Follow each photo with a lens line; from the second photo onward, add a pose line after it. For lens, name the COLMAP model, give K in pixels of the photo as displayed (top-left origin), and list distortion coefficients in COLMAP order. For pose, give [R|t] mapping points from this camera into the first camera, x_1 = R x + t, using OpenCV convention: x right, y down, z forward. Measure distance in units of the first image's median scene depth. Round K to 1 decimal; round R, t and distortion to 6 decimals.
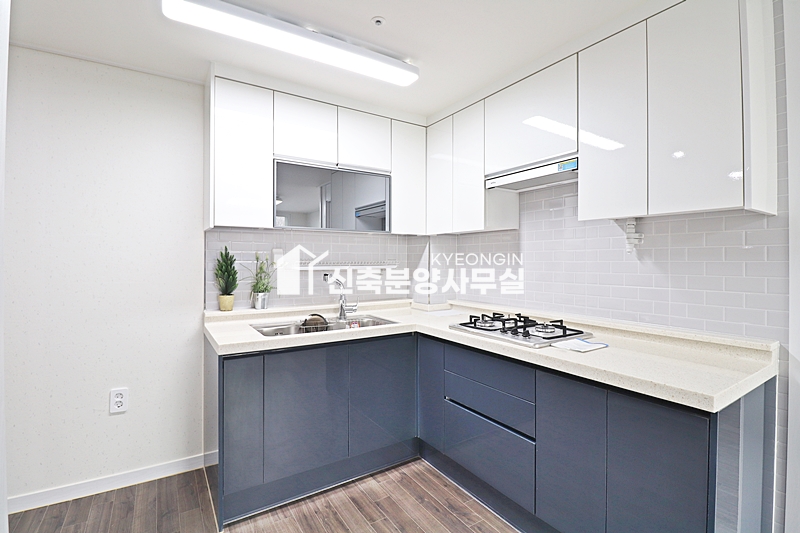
lens RADIAL K [[371.1, 0, 397.0], [0, 371.1, 259.6], [0, 0, 1]] dist [-0.009845, -0.005360]
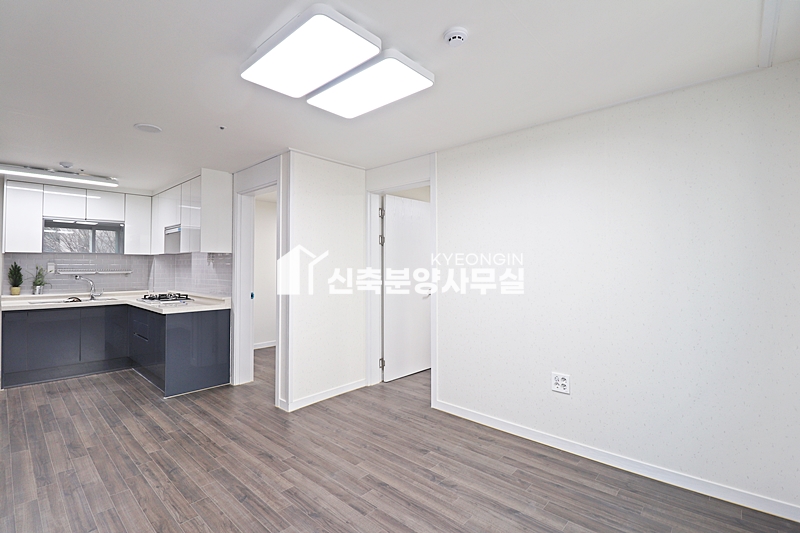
lens RADIAL K [[371.1, 0, 397.6], [0, 371.1, 256.5], [0, 0, 1]] dist [-0.009845, -0.005360]
pose [[0.966497, 0.003937, 0.256649, 1.030776], [0.002049, 0.999732, -0.023052, -0.015807], [-0.256671, 0.022806, 0.966230, -1.426585]]
